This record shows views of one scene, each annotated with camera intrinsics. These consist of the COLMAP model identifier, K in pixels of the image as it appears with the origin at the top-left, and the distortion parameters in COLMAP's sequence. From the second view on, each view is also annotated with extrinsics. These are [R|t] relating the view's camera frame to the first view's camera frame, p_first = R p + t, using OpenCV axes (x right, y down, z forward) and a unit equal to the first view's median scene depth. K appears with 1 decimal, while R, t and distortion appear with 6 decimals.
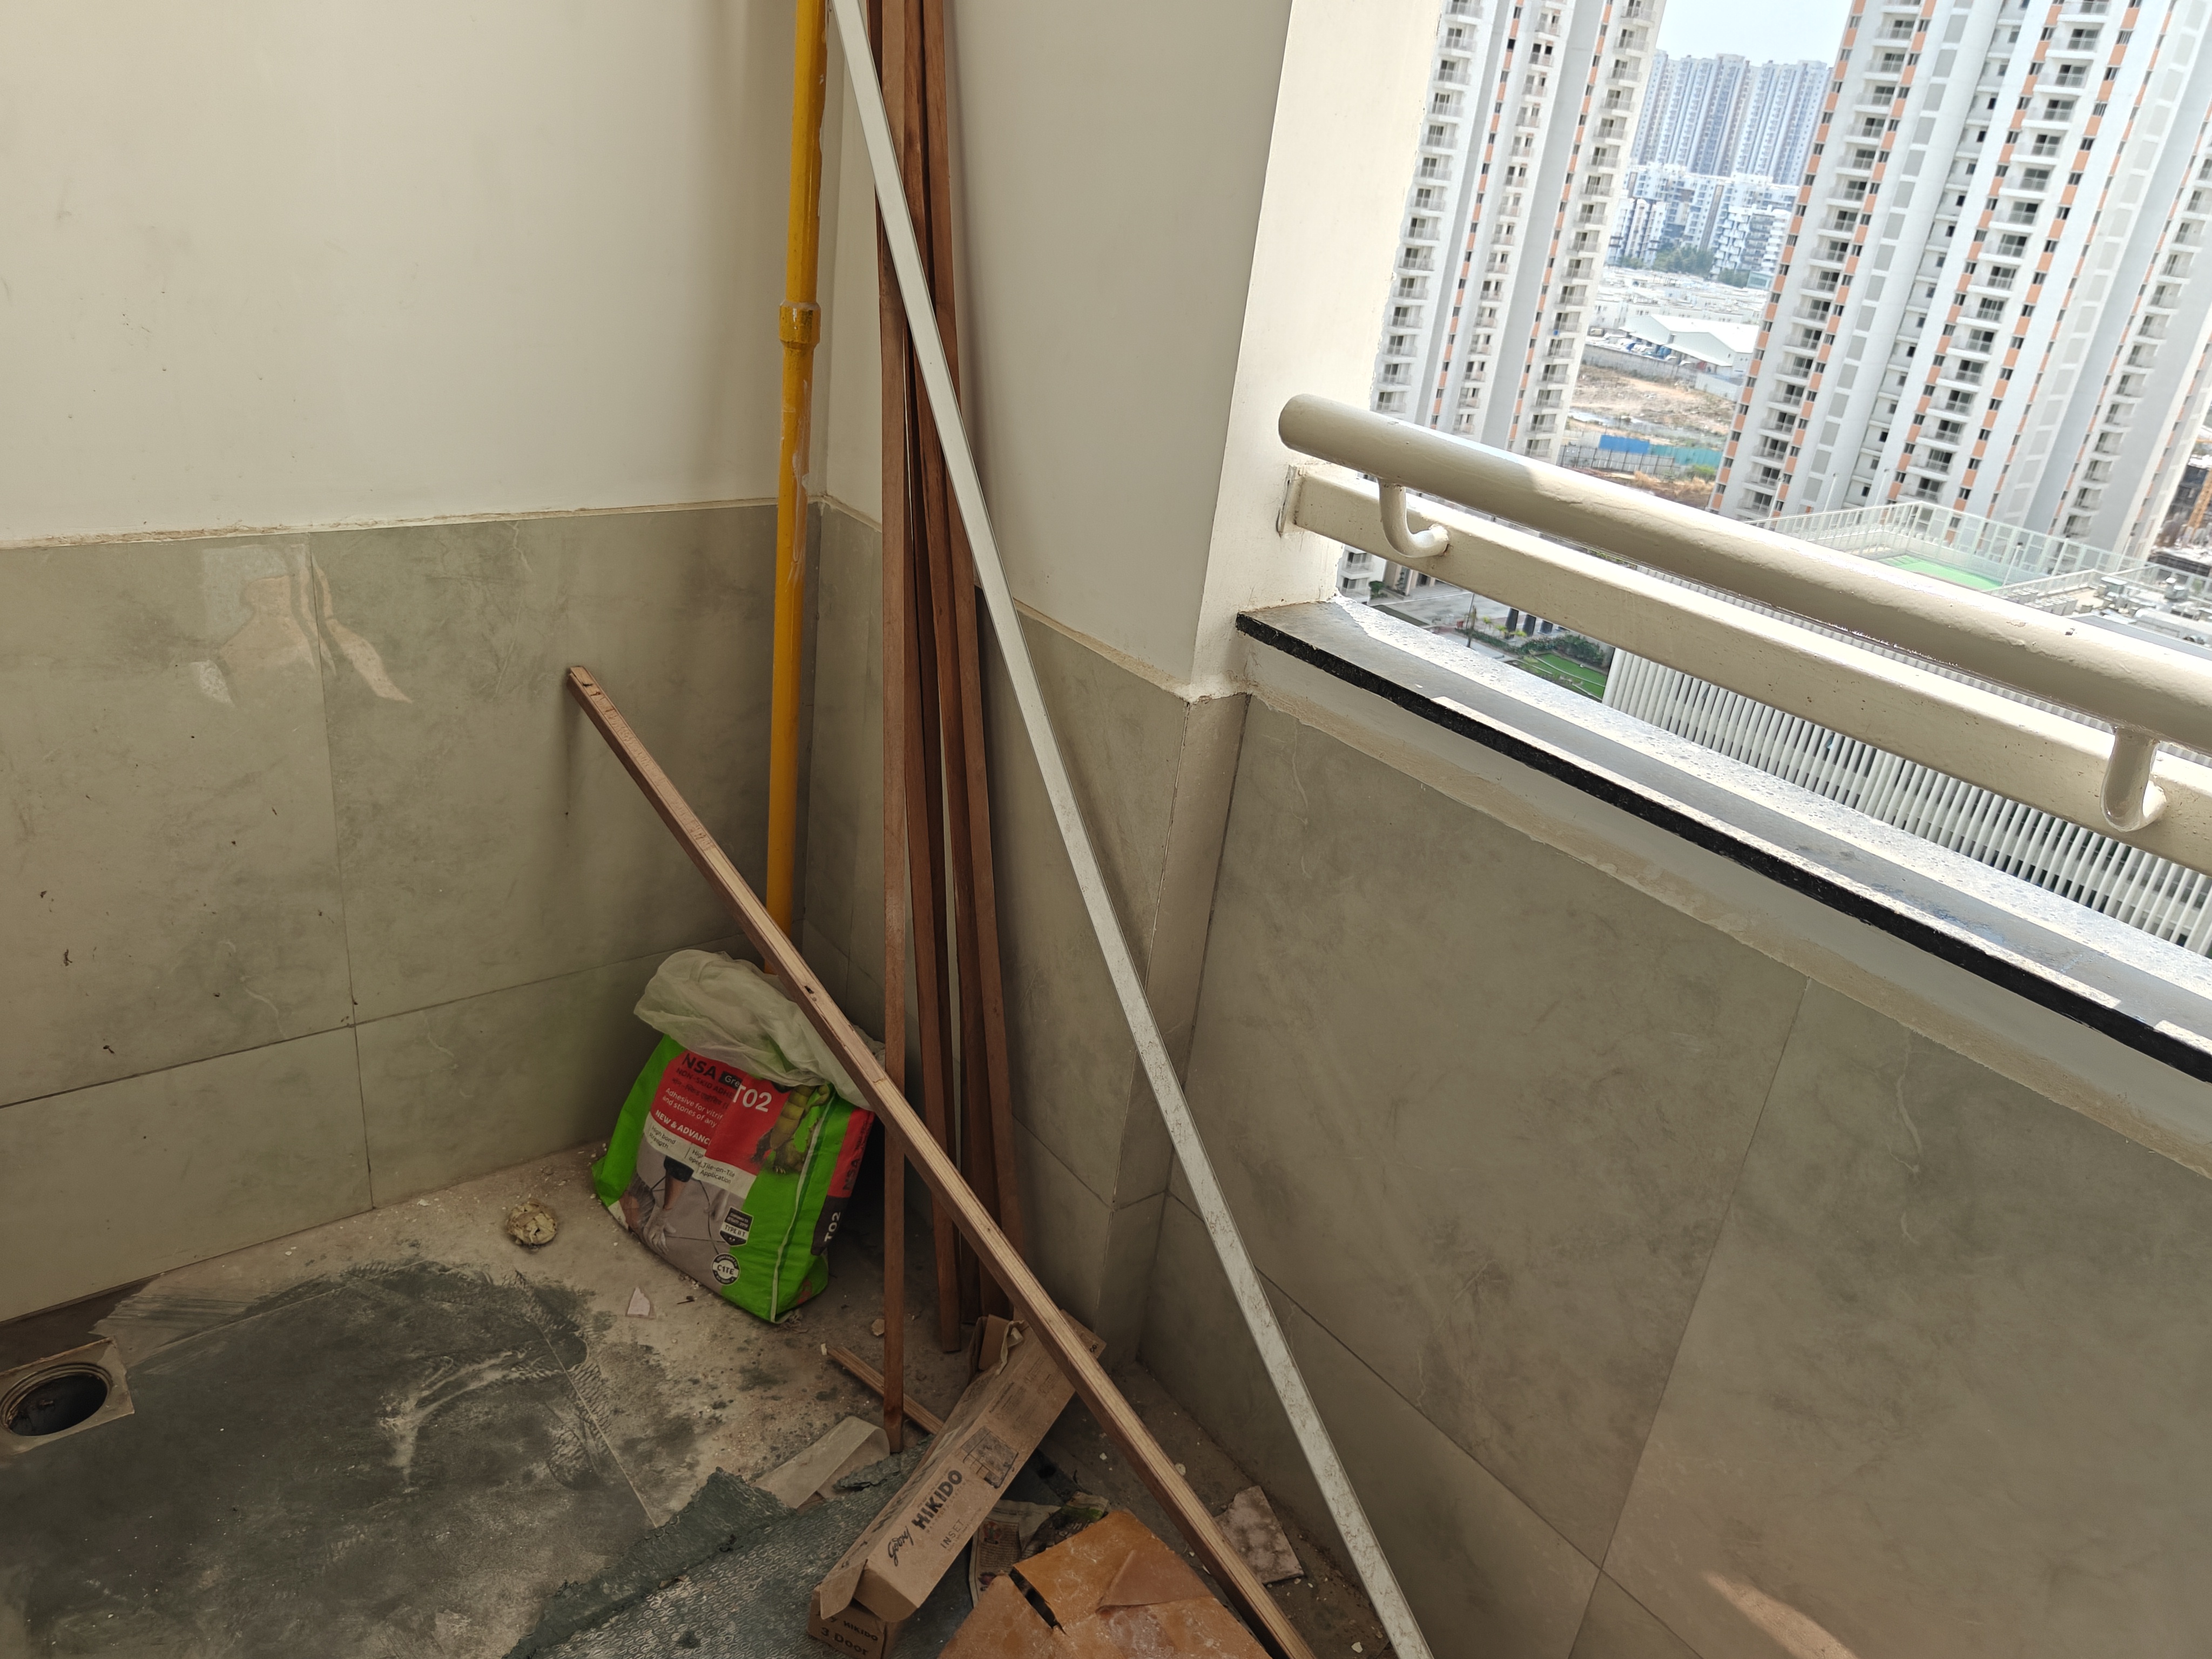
lens RADIAL K [[1567.2, 0, 1106.4], [0, 1567.2, 829.5], [0, 0, 1]] dist [-0.001976, 0.000577]
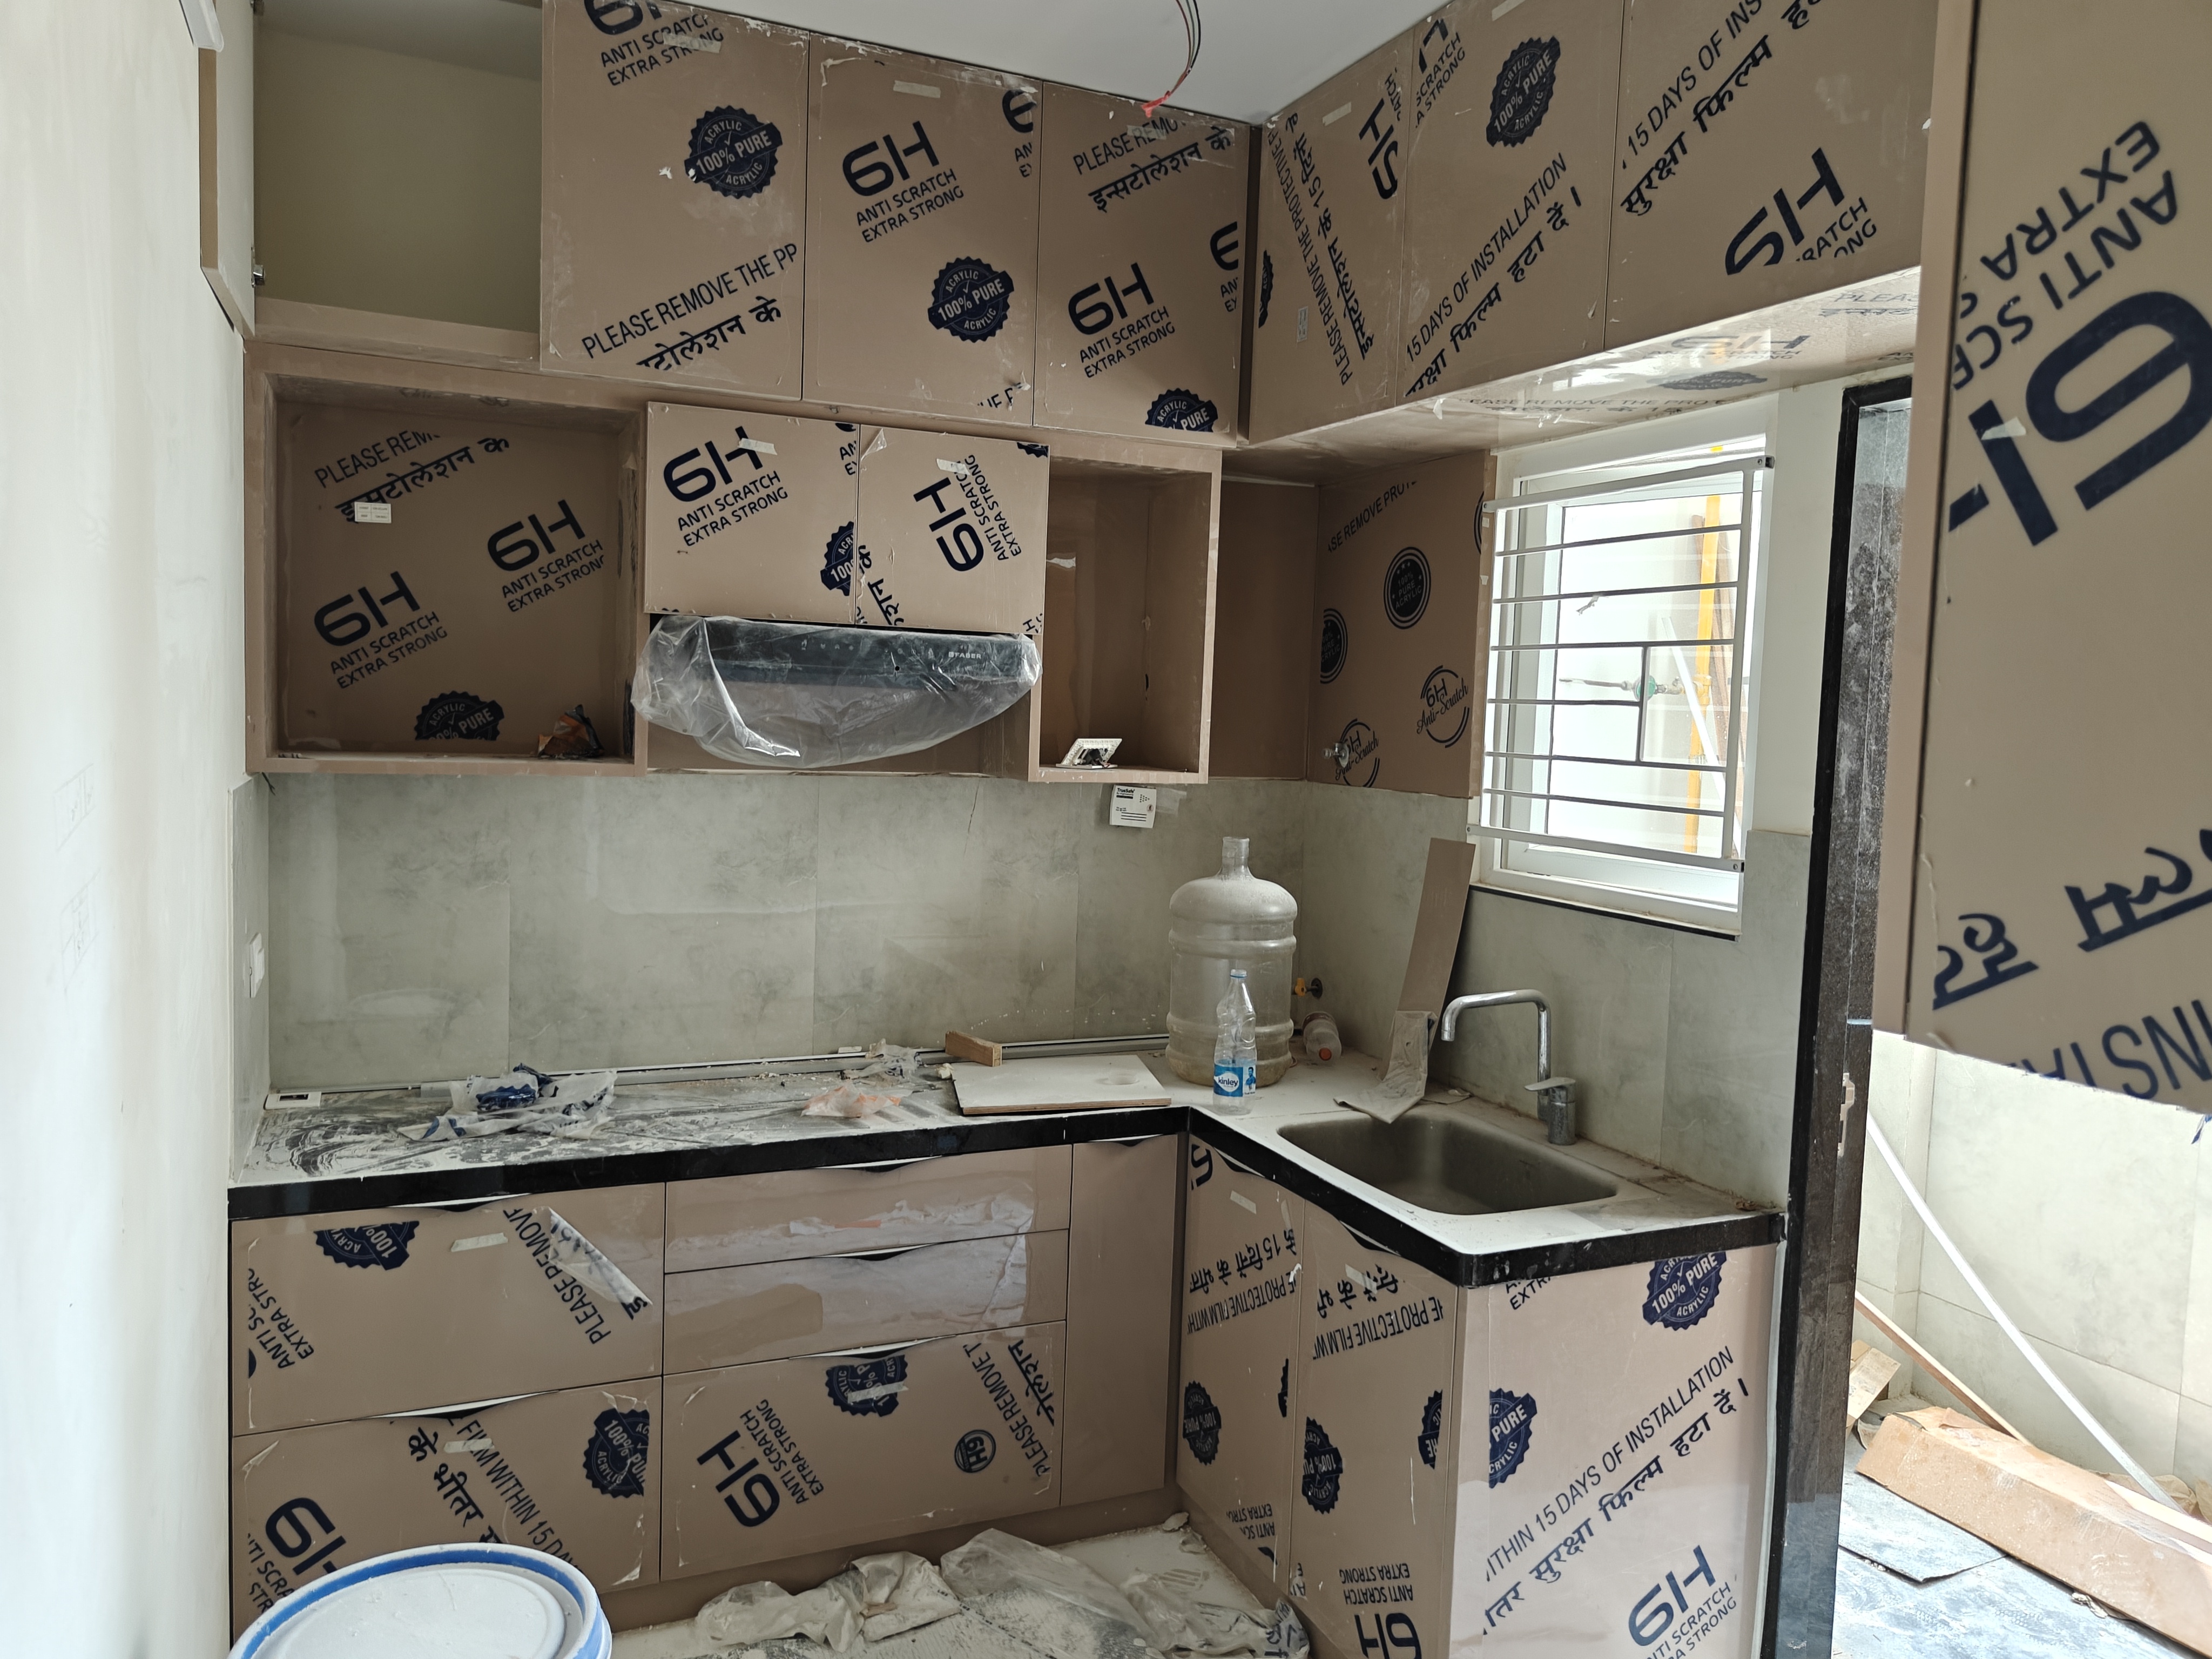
lens RADIAL K [[1567.2, 0, 1105.6], [0, 1567.2, 826.5], [0, 0, 1]] dist [-0.001976, 0.000577]
pose [[0.973578, -0.066049, -0.218594, -0.663340], [-0.021805, 0.925995, -0.376906, 0.593350], [0.227311, 0.371714, 0.900088, -1.743368]]
